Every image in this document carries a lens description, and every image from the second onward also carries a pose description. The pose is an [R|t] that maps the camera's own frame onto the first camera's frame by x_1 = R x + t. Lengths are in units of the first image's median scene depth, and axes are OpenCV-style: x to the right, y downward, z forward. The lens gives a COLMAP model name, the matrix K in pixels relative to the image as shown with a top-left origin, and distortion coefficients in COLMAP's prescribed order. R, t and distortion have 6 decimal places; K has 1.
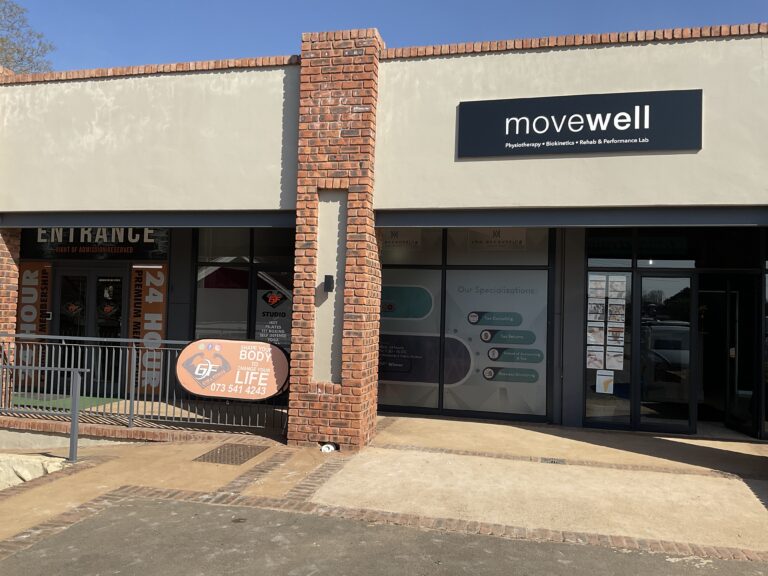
lens RADIAL K [[628.3, 0, 385.6], [0, 628.3, 283.4], [0, 0, 1]] dist [0.093672, -0.177475]
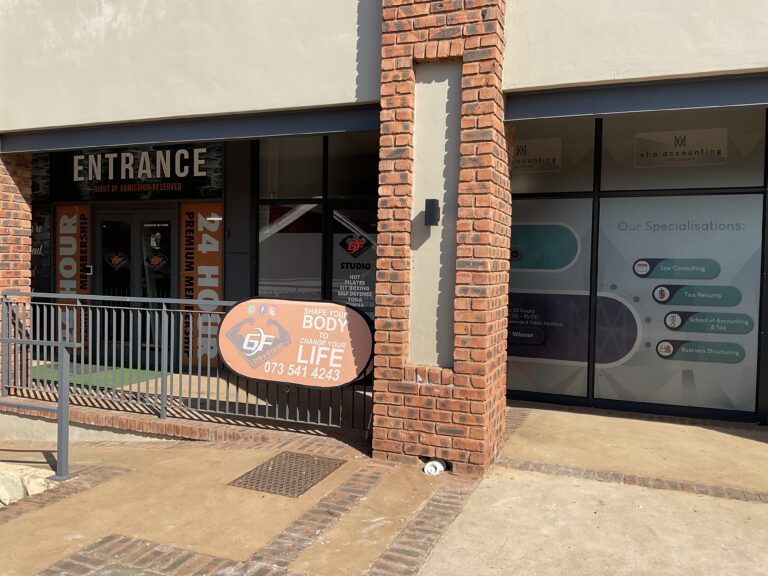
lens RADIAL K [[628.3, 0, 385.6], [0, 628.3, 283.4], [0, 0, 1]] dist [0.093672, -0.177475]
pose [[0.989377, -0.004122, -0.145315, -0.041063], [0.013690, 0.997798, 0.064904, 0.027523], [0.144727, -0.066204, 0.987254, 0.331649]]
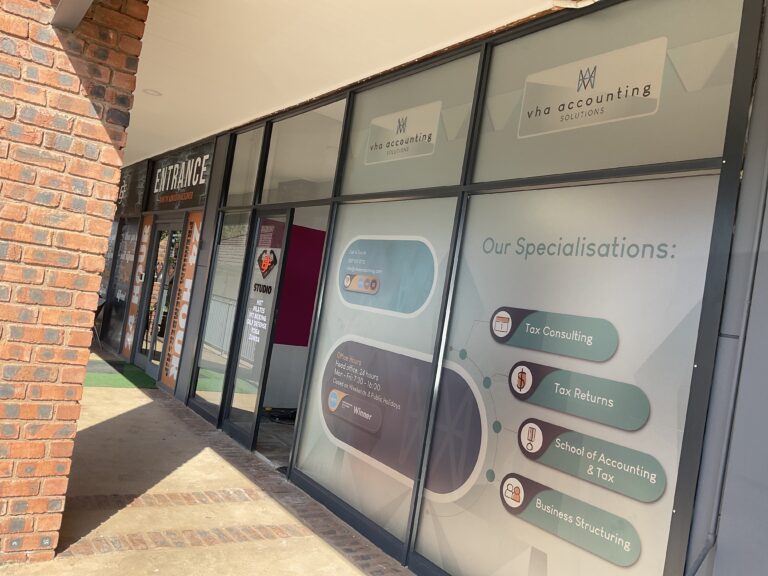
lens RADIAL K [[628.3, 0, 385.6], [0, 628.3, 283.4], [0, 0, 1]] dist [0.093672, -0.177475]
pose [[0.736722, 0.068288, -0.672739, 0.389083], [-0.104911, 0.994384, -0.013951, 0.051592], [0.668008, 0.080856, 0.739749, 0.815043]]
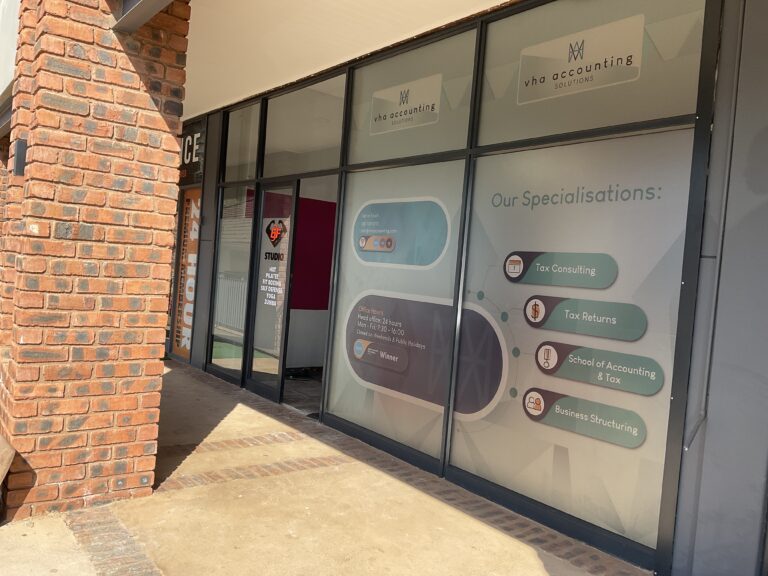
lens RADIAL K [[628.3, 0, 385.6], [0, 628.3, 283.4], [0, 0, 1]] dist [0.093672, -0.177475]
pose [[0.778358, 0.047978, -0.625985, 0.396847], [-0.031713, 0.998807, 0.037120, 0.062828], [0.627020, -0.009040, 0.778951, 0.731256]]
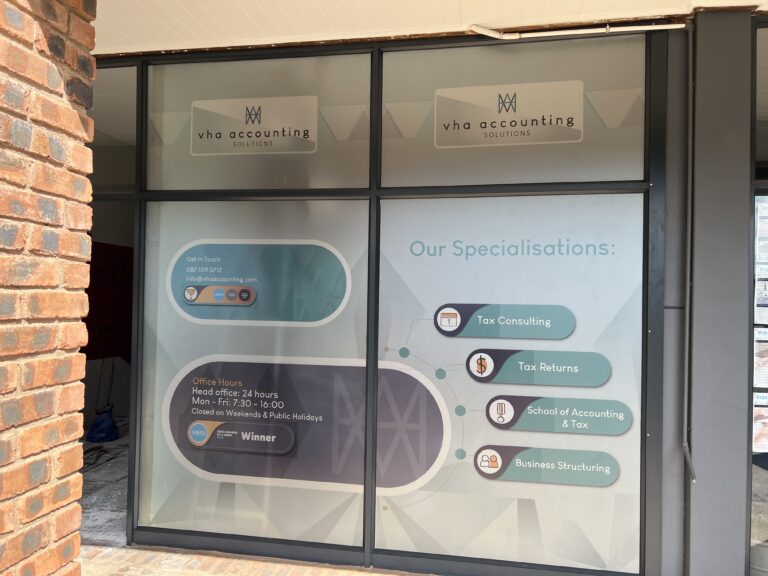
lens RADIAL K [[573.6, 0, 382.2], [0, 573.6, 291.3], [0, 0, 1]] dist [0.075353, -0.084300]
pose [[0.998867, -0.010435, 0.046423, 0.095947], [0.009035, 0.999501, 0.030277, 0.030370], [-0.046716, -0.029824, 0.998463, 0.759130]]
